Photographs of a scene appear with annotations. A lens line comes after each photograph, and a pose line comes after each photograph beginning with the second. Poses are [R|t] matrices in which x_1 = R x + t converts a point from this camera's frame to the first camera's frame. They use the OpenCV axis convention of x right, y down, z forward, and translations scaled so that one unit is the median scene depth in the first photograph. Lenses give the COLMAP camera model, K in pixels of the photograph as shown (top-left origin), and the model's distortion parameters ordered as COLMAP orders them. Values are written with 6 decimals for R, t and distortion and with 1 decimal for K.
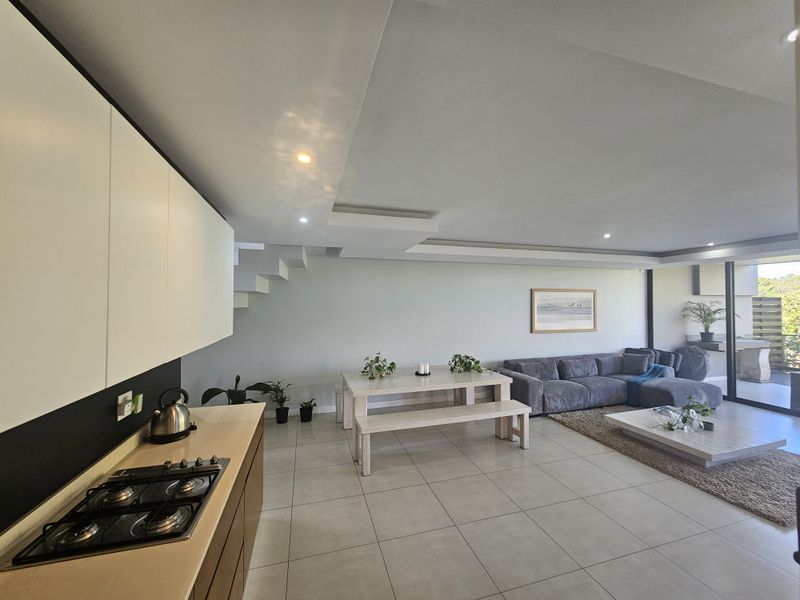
lens RADIAL K [[327.6, 0, 400.0], [0, 327.6, 300.0], [0, 0, 1]] dist [-0.001210, 0.000198]
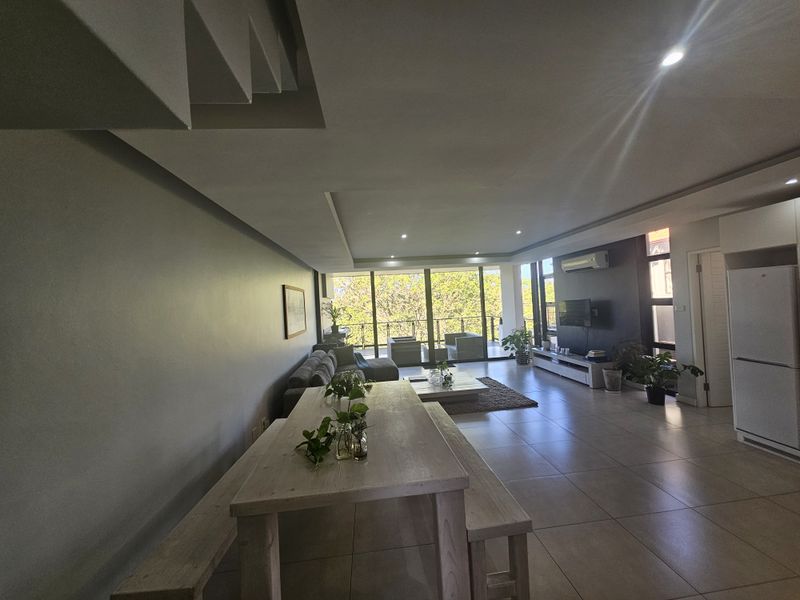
lens RADIAL K [[327.6, 0, 400.0], [0, 327.6, 300.0], [0, 0, 1]] dist [-0.001210, 0.000198]
pose [[0.181366, 0.000995, 0.983415, -0.343113], [0.046950, 0.998850, -0.009669, 0.024913], [-0.982294, 0.047925, 0.181111, 0.571831]]
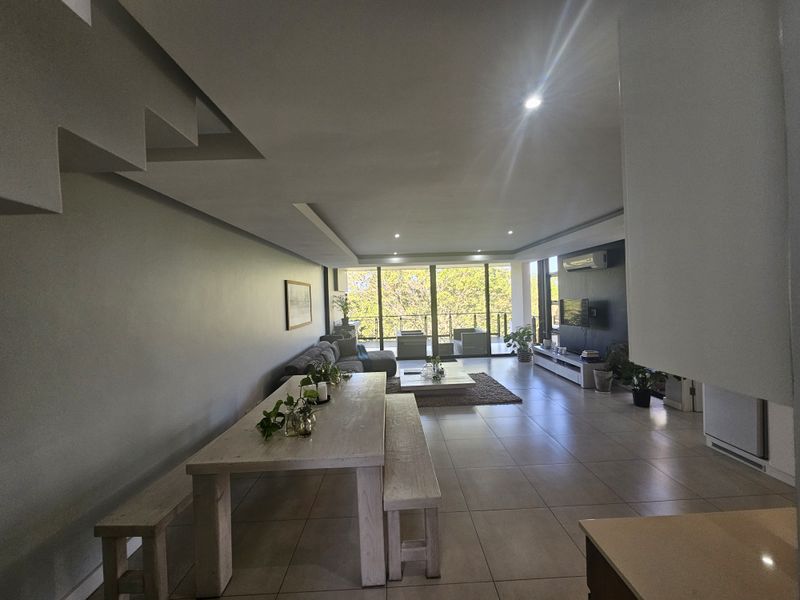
lens RADIAL K [[327.6, 0, 400.0], [0, 327.6, 300.0], [0, 0, 1]] dist [-0.001210, 0.000198]
pose [[0.263054, -0.017061, 0.964630, -0.364604], [0.025417, 0.999619, 0.010749, 0.017686], [-0.964446, 0.021691, 0.263387, 0.475032]]
